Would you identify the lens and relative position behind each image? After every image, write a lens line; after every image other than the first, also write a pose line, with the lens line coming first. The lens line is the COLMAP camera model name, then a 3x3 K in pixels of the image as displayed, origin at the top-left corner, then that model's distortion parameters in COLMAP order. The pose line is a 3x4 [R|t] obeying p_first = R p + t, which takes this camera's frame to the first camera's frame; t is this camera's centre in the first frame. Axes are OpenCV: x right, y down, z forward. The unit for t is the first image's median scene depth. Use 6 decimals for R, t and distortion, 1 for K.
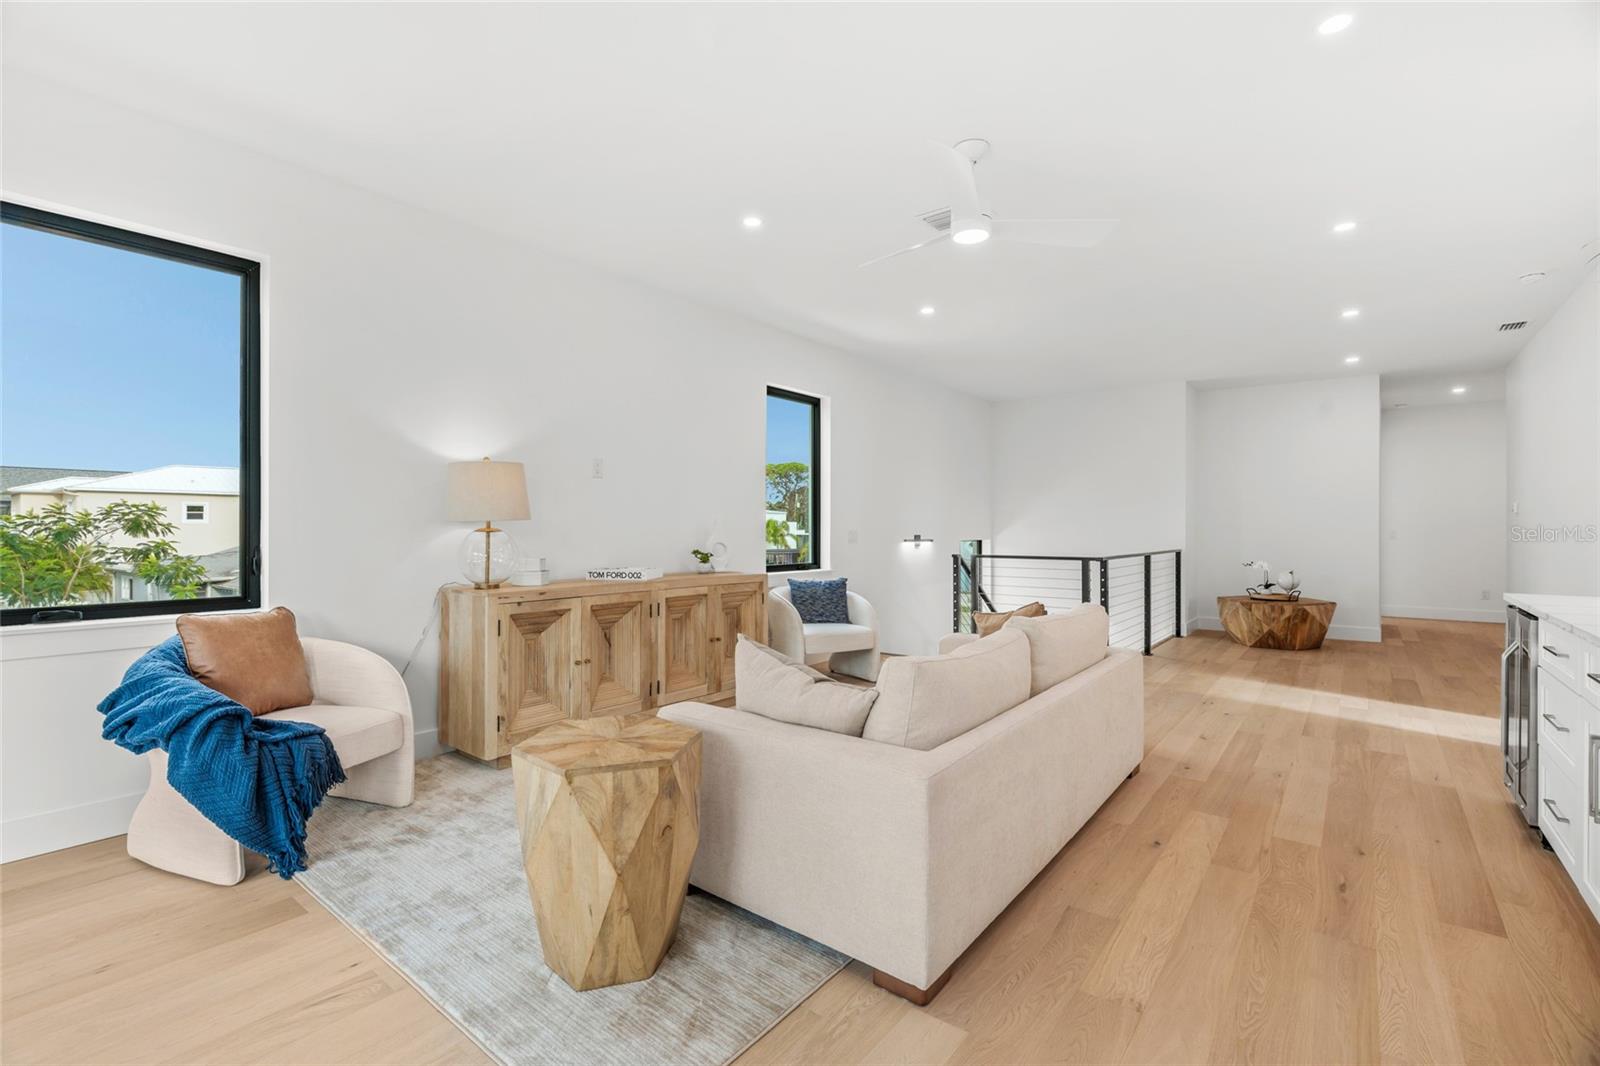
lens RADIAL K [[713.0, 0, 800.0], [0, 713.0, 533.0], [0, 0, 1]] dist [0.001927, 0.000148]
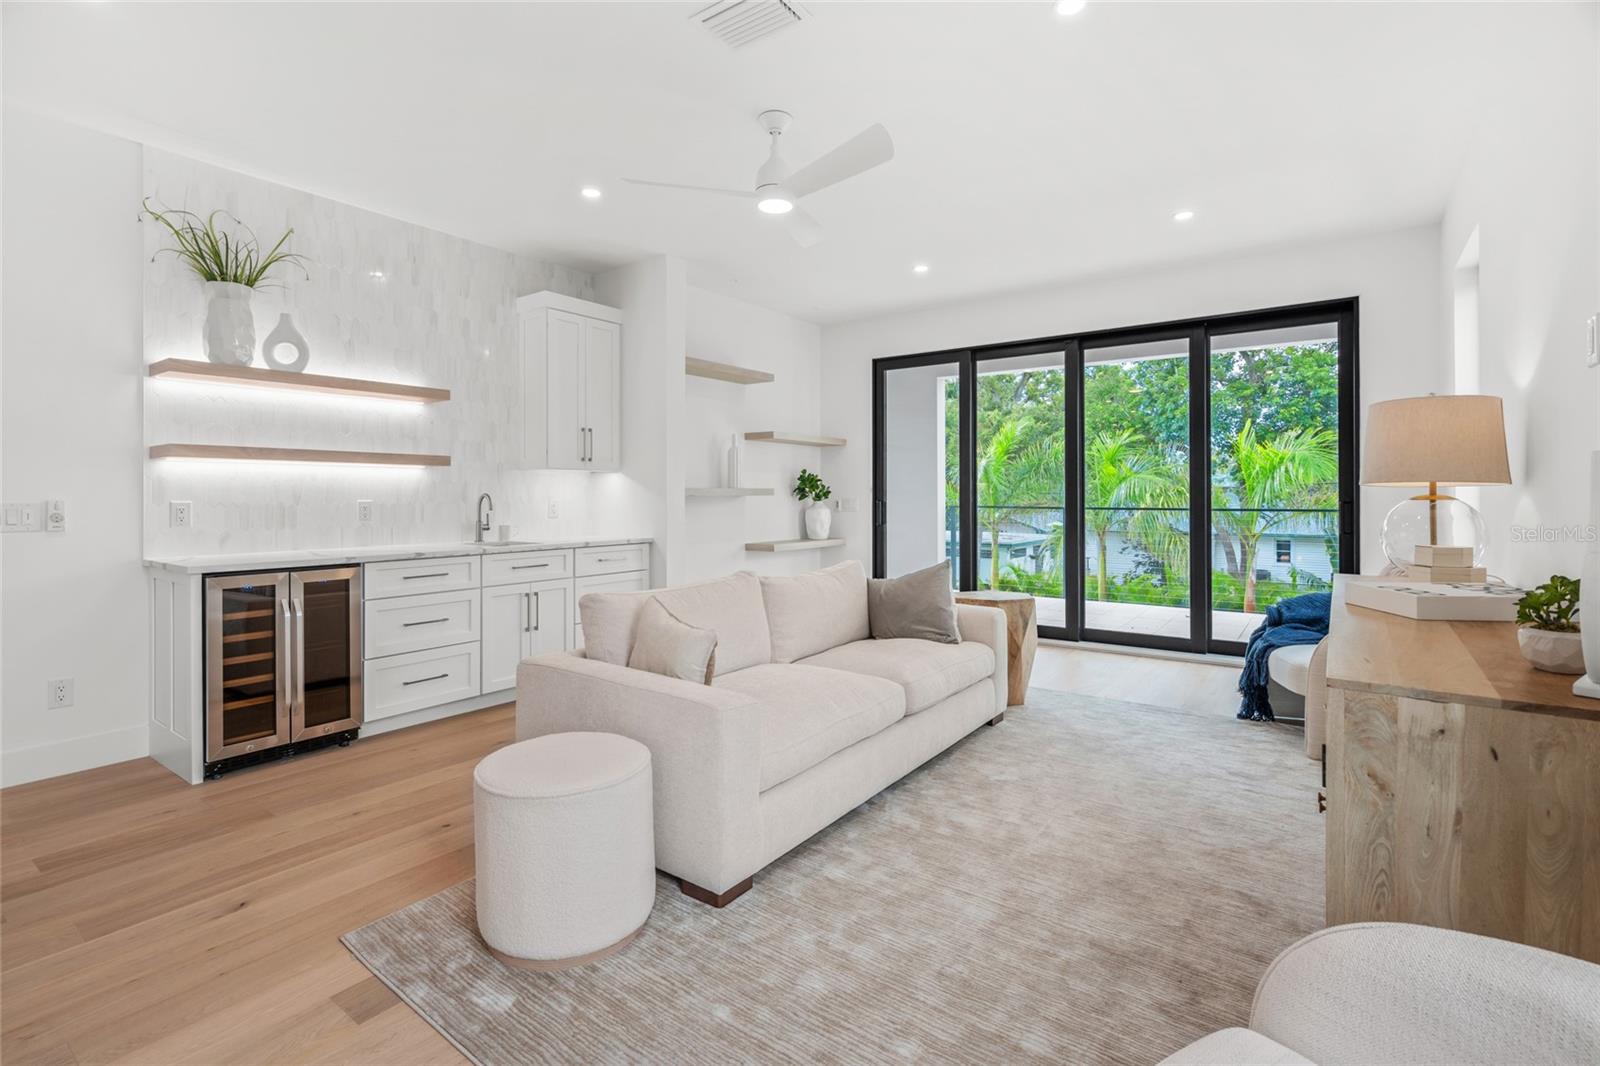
lens RADIAL K [[742.9, 0, 794.0], [0, 742.9, 495.9], [0, 0, 1]] dist [0.007721, 0.000546]
pose [[-0.998914, 0.001207, -0.046579, 0.218447], [0.001070, 0.999995, 0.002974, -0.008594], [0.046582, 0.002921, -0.998910, 1.732374]]
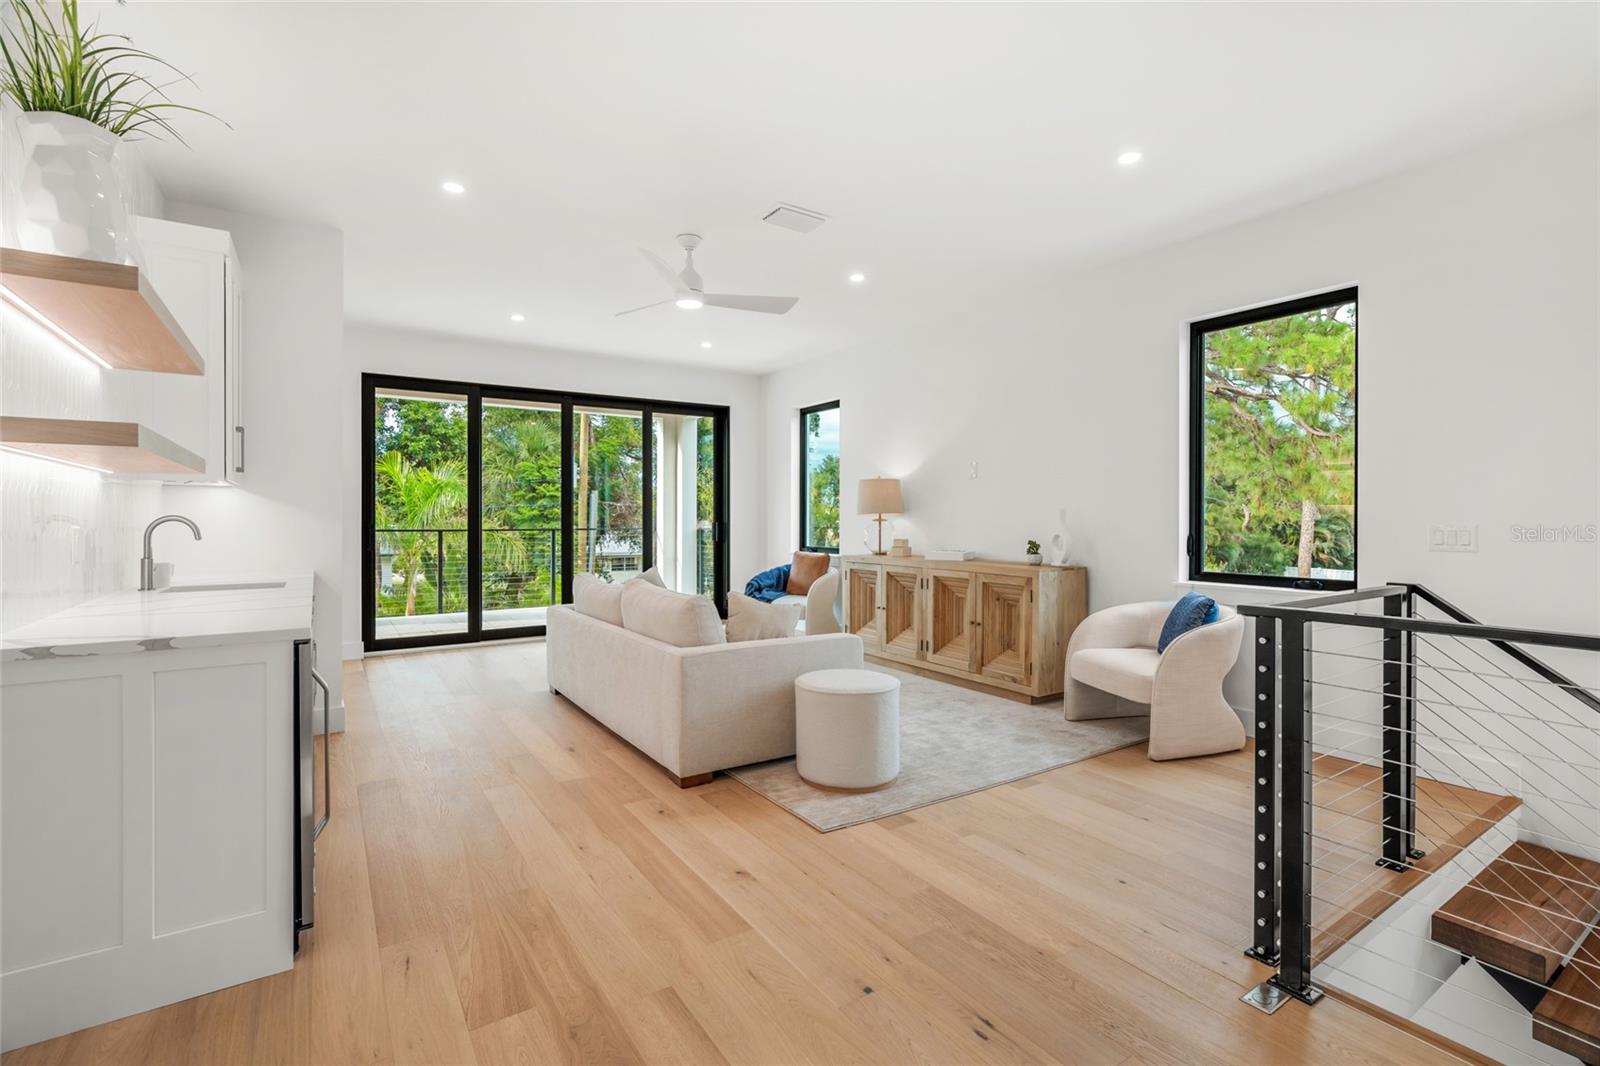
lens RADIAL K [[713.0, 0, 800.0], [0, 713.0, 533.0], [0, 0, 1]] dist [0.001927, 0.000148]
pose [[-0.308893, 0.020519, -0.950875, 1.237971], [-0.003874, 0.999732, 0.022831, -0.011624], [0.951089, 0.010736, -0.308731, 1.369149]]
